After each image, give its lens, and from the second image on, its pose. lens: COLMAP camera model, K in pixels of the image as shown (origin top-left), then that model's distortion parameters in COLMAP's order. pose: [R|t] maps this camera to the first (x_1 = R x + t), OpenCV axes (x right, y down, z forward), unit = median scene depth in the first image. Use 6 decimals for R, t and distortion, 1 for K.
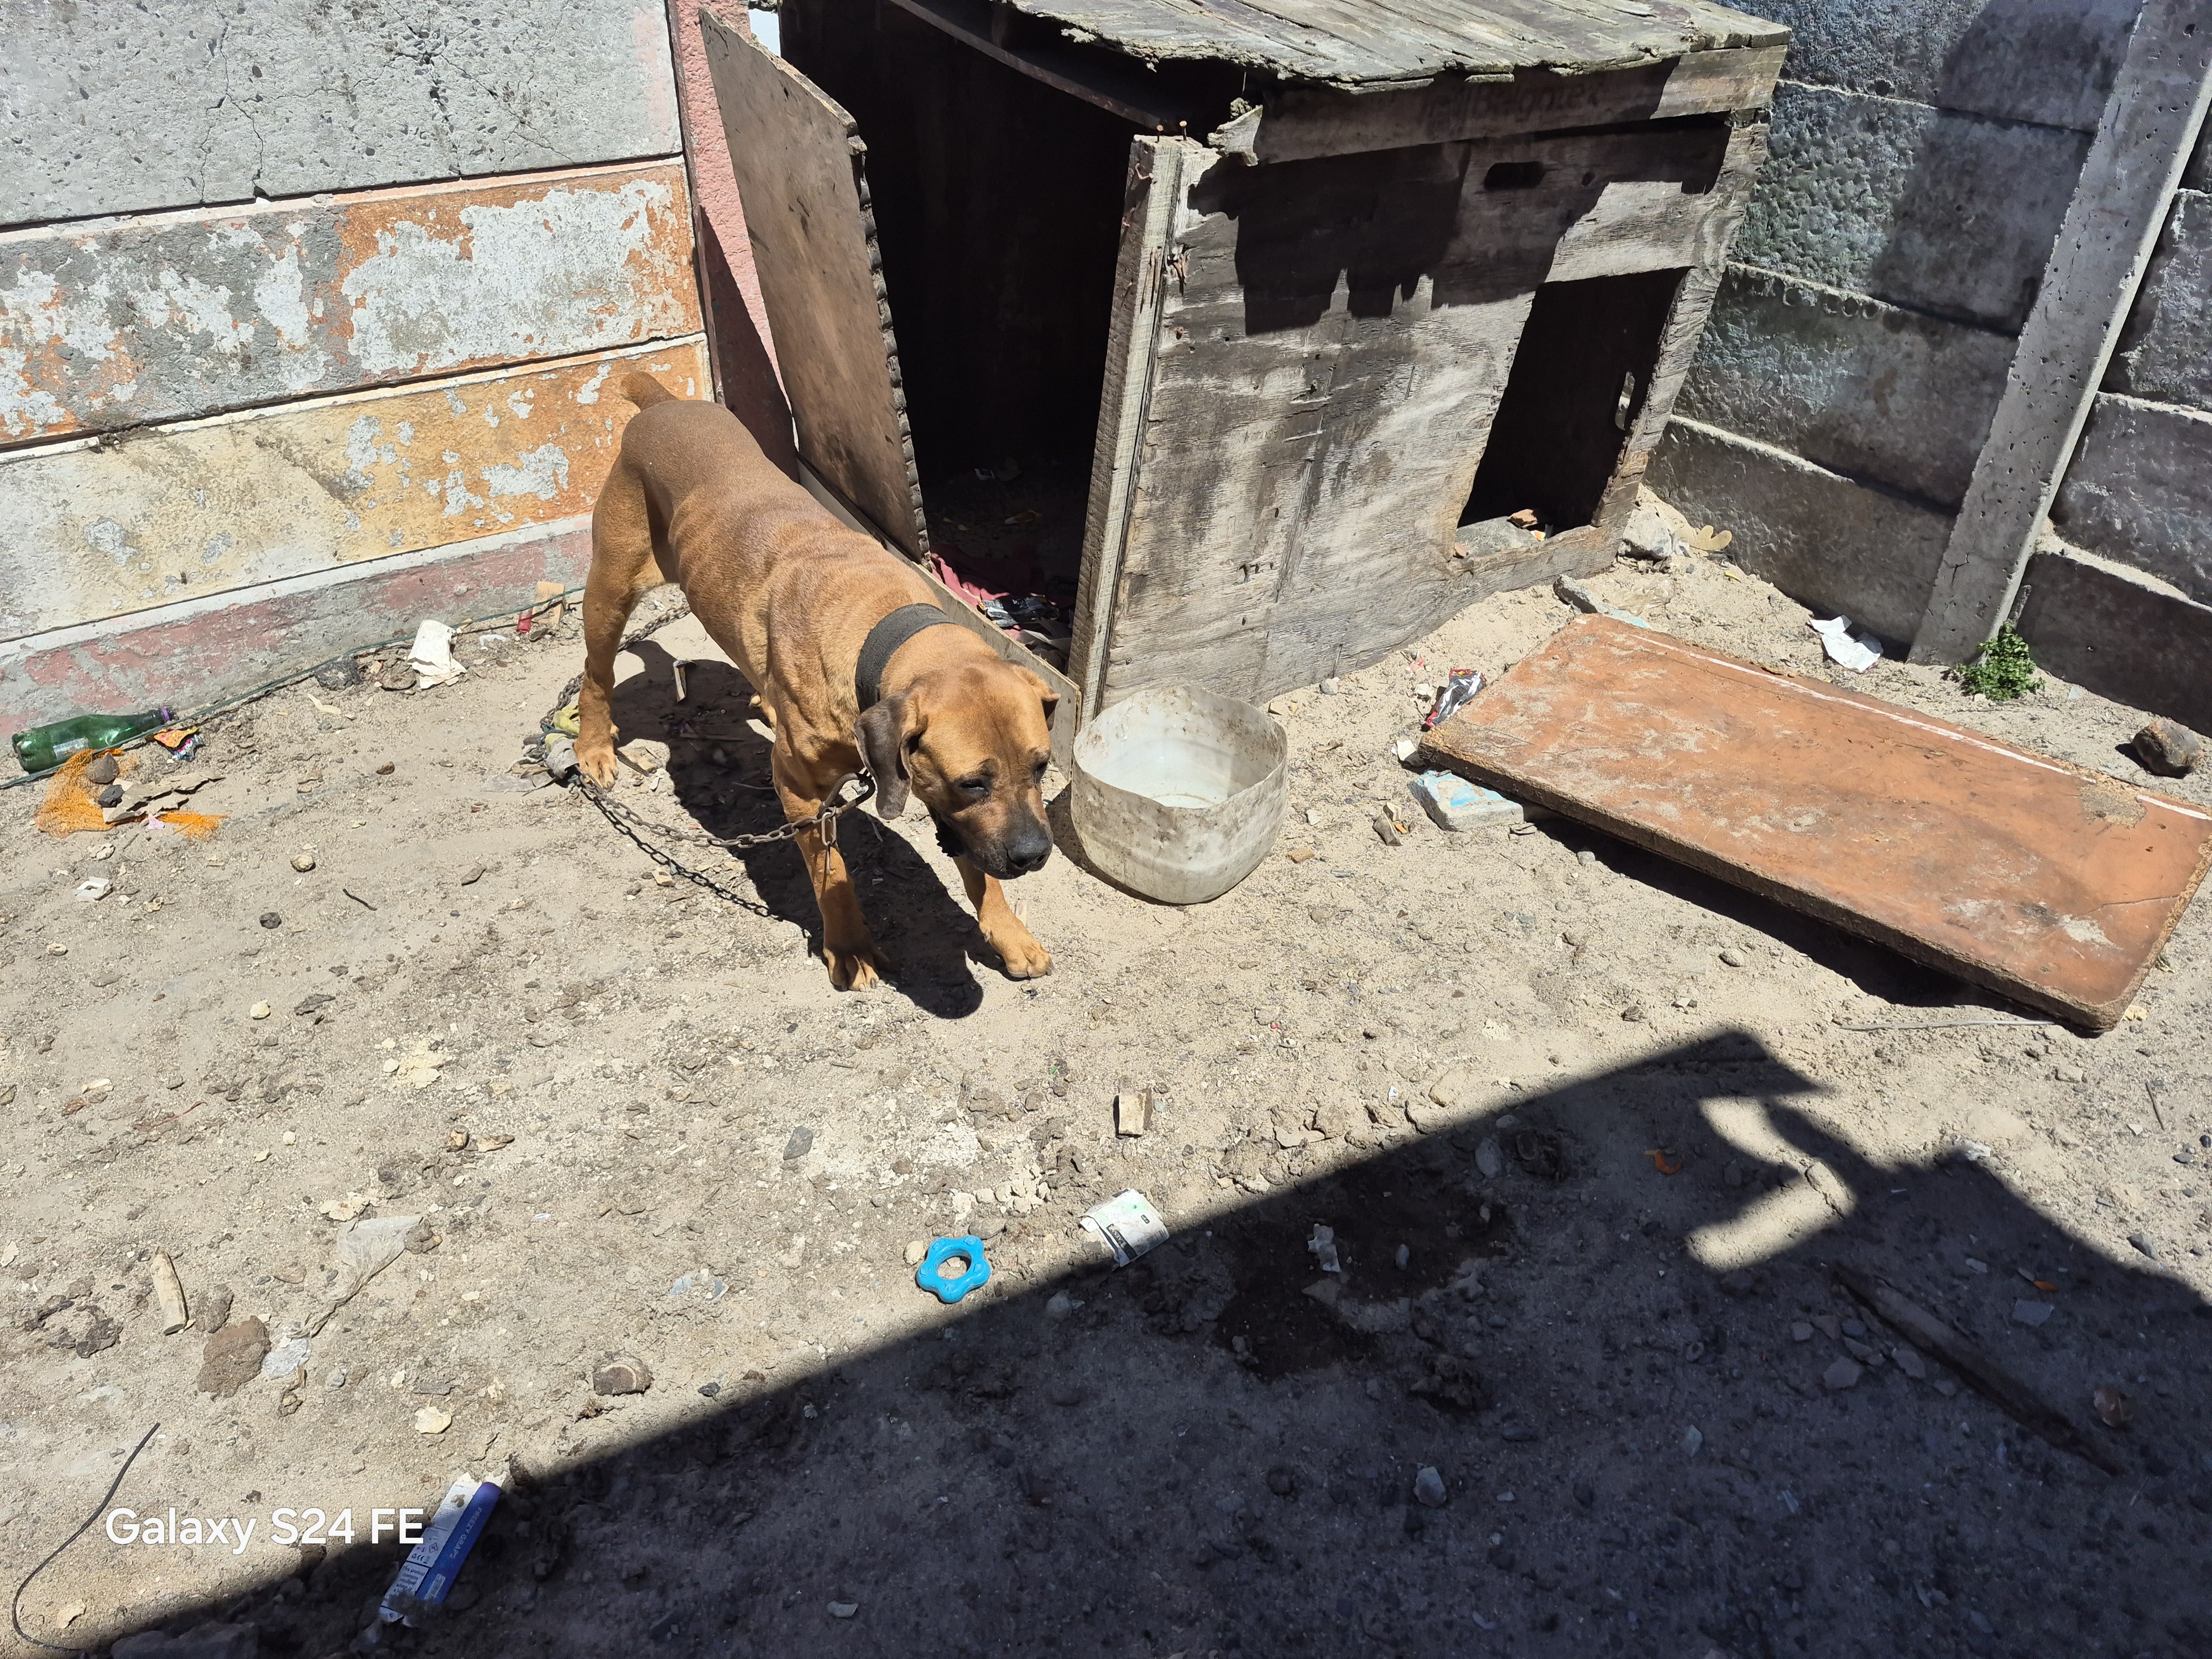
lens RADIAL K [[1515.1, 0, 1090.5], [0, 1515.1, 811.8], [0, 0, 1]] dist [0.070683, -0.082438]
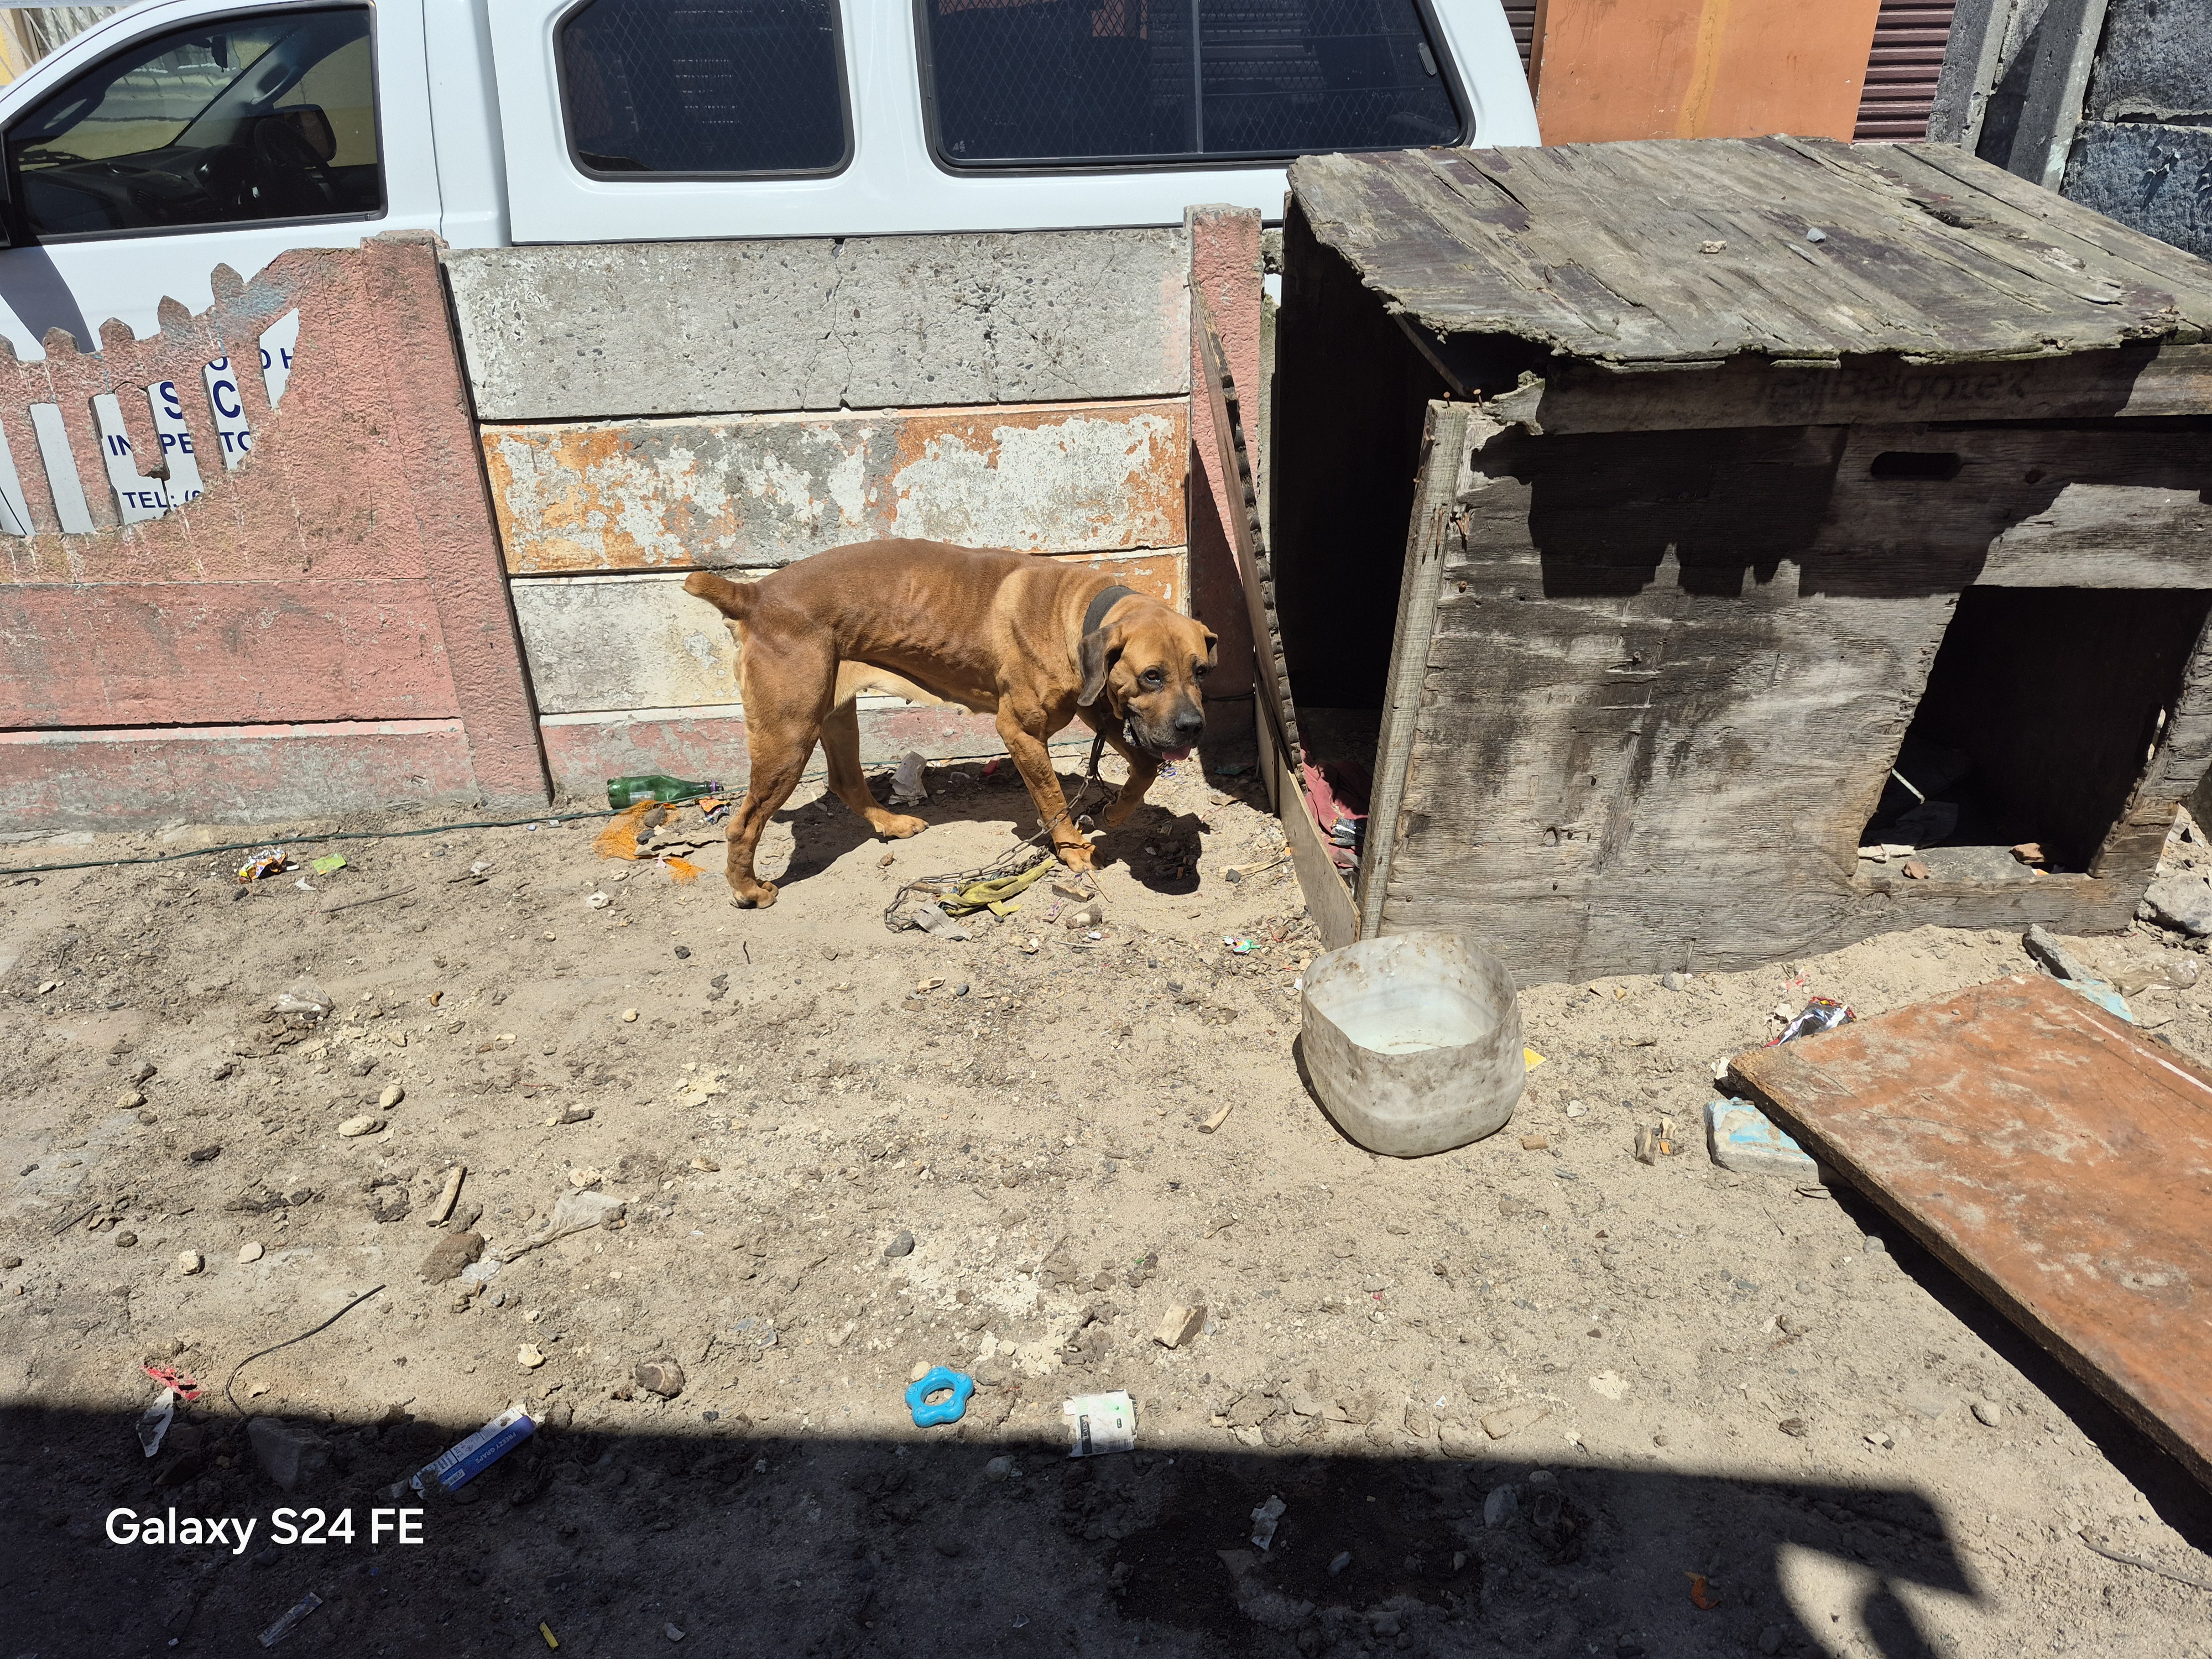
lens RADIAL K [[1515.1, 0, 1108.9], [0, 1515.1, 838.3], [0, 0, 1]] dist [0.070683, -0.082438]
pose [[0.863223, 0.193041, -0.466456, 0.307708], [-0.247526, 0.967155, -0.057818, -0.032283], [0.439973, 0.165370, 0.882653, 0.032091]]
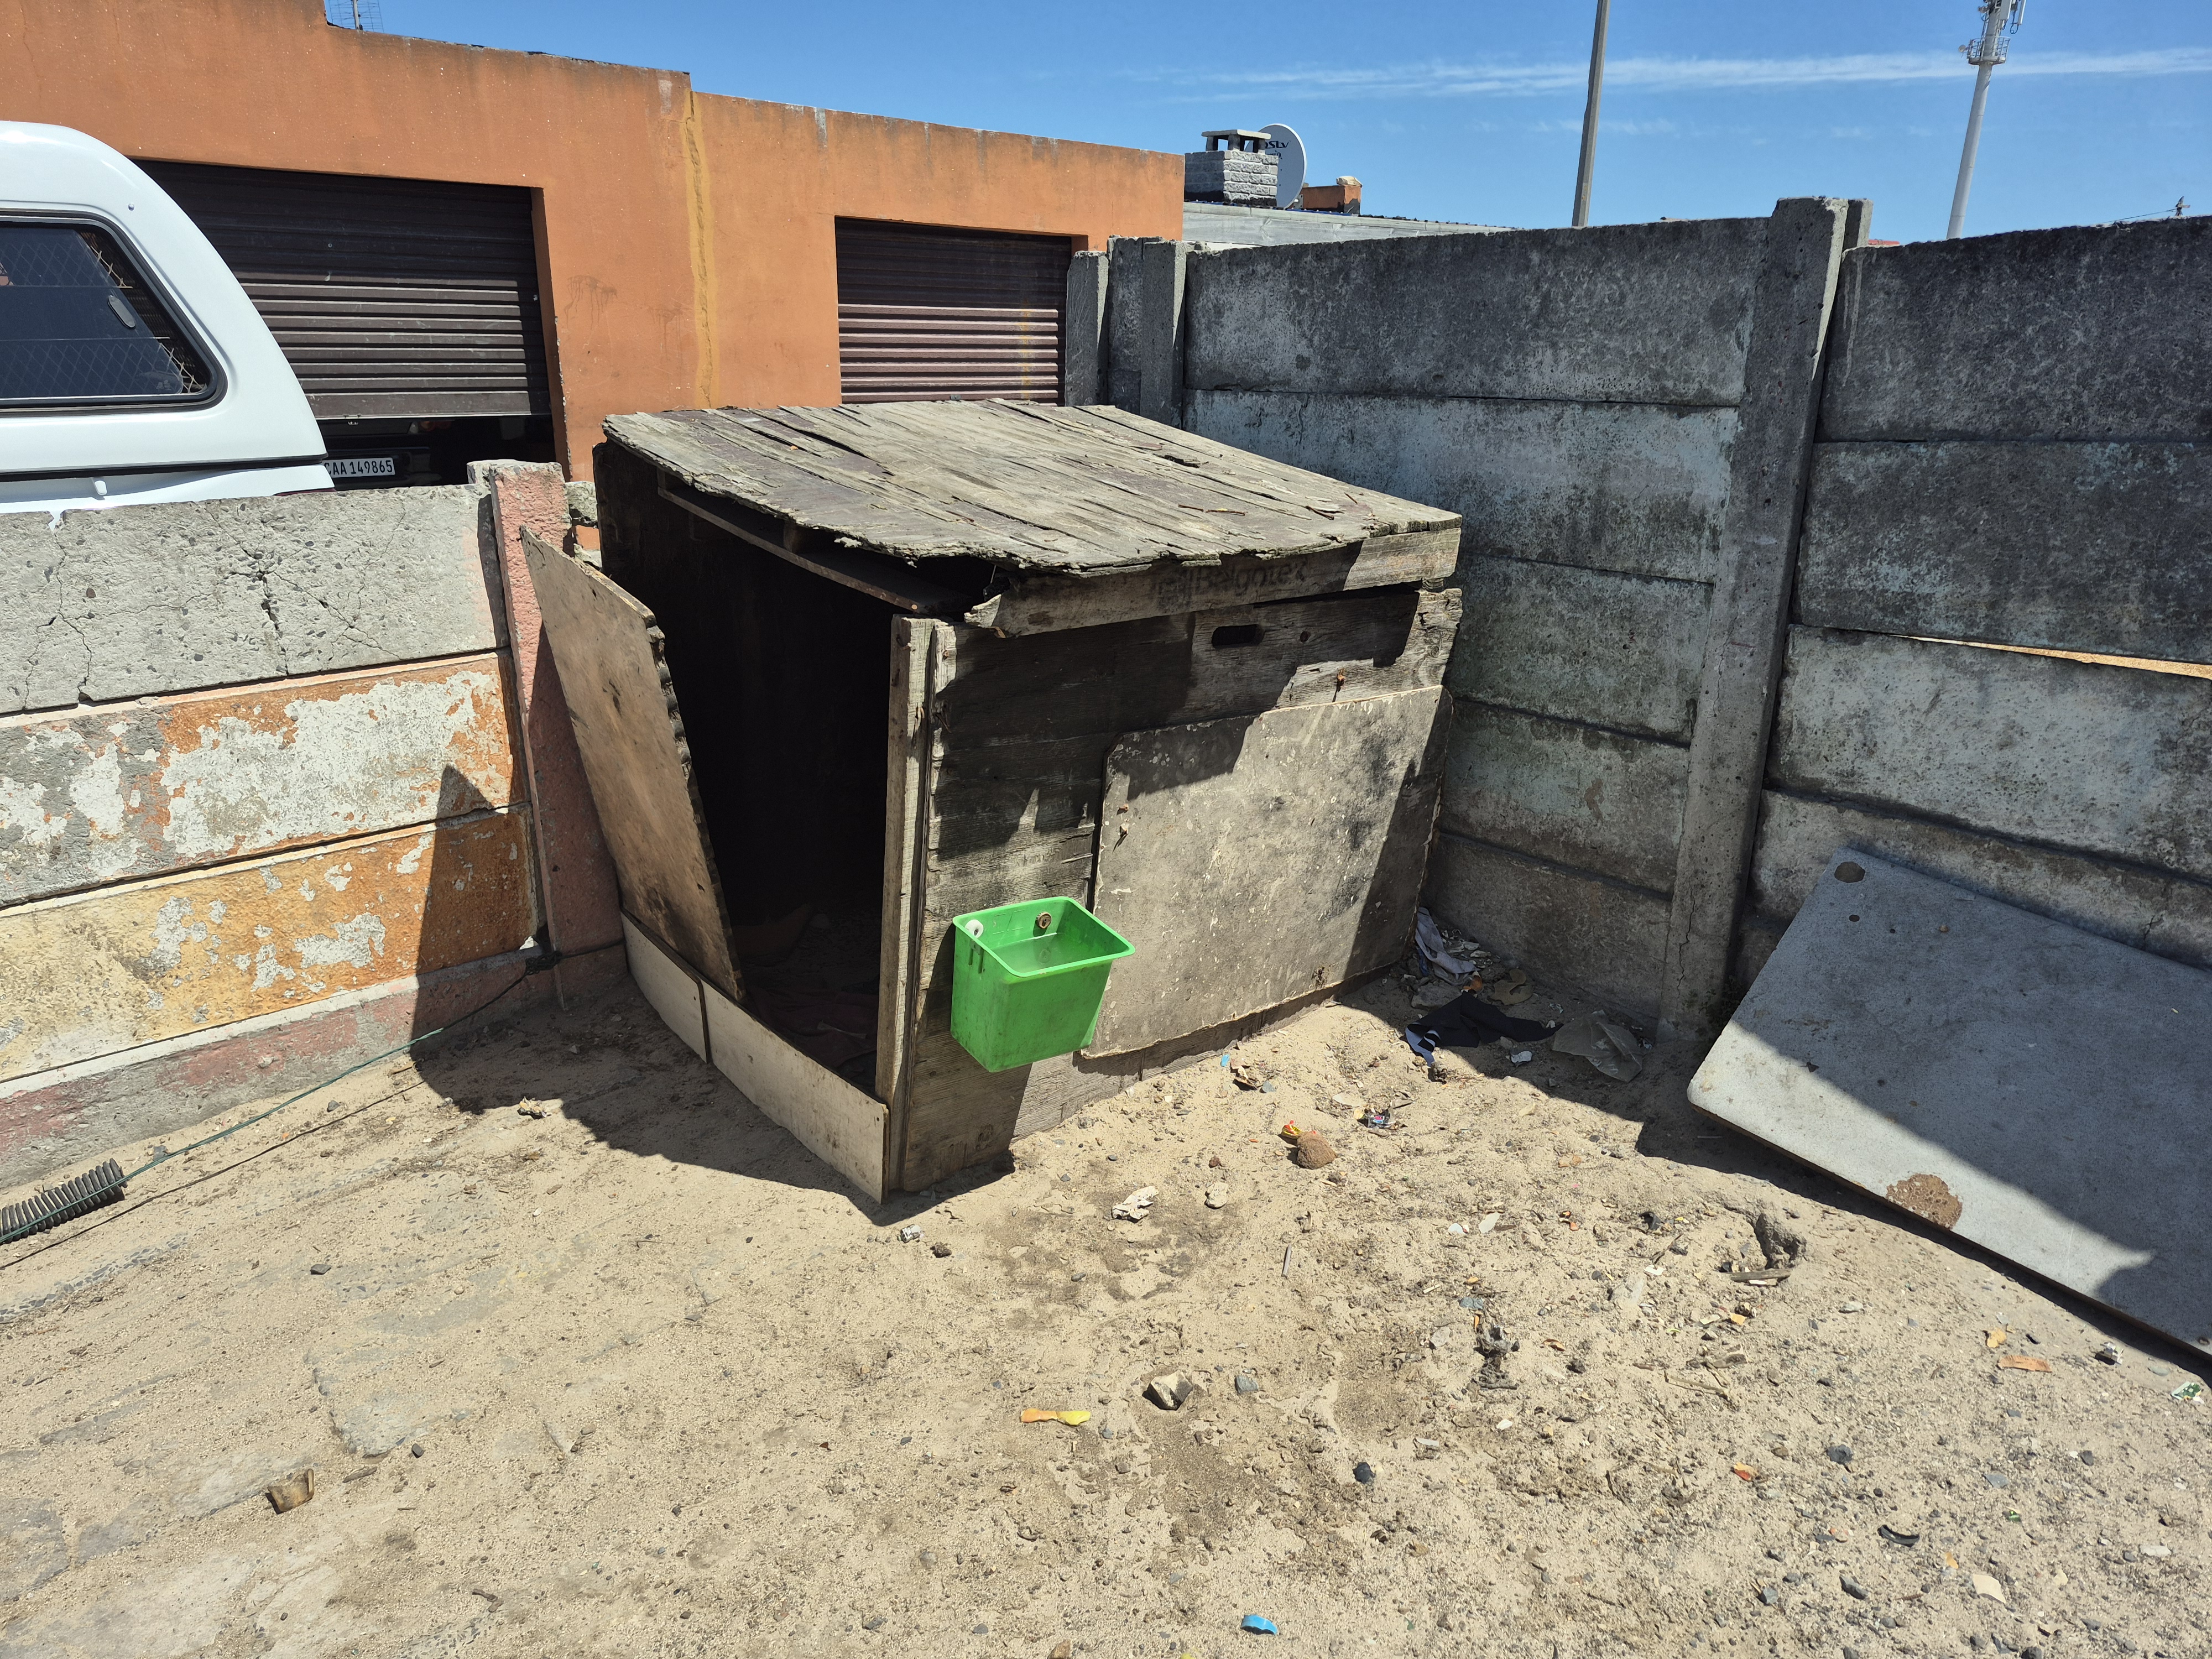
lens RADIAL K [[1515.1, 0, 1126.1], [0, 1515.1, 843.7], [0, 0, 1]] dist [0.070683, -0.082438]
pose [[0.993037, -0.054046, 0.104669, 0.055152], [0.079560, 0.962976, -0.257582, 0.023705], [-0.086872, 0.264116, 0.960571, -0.052556]]
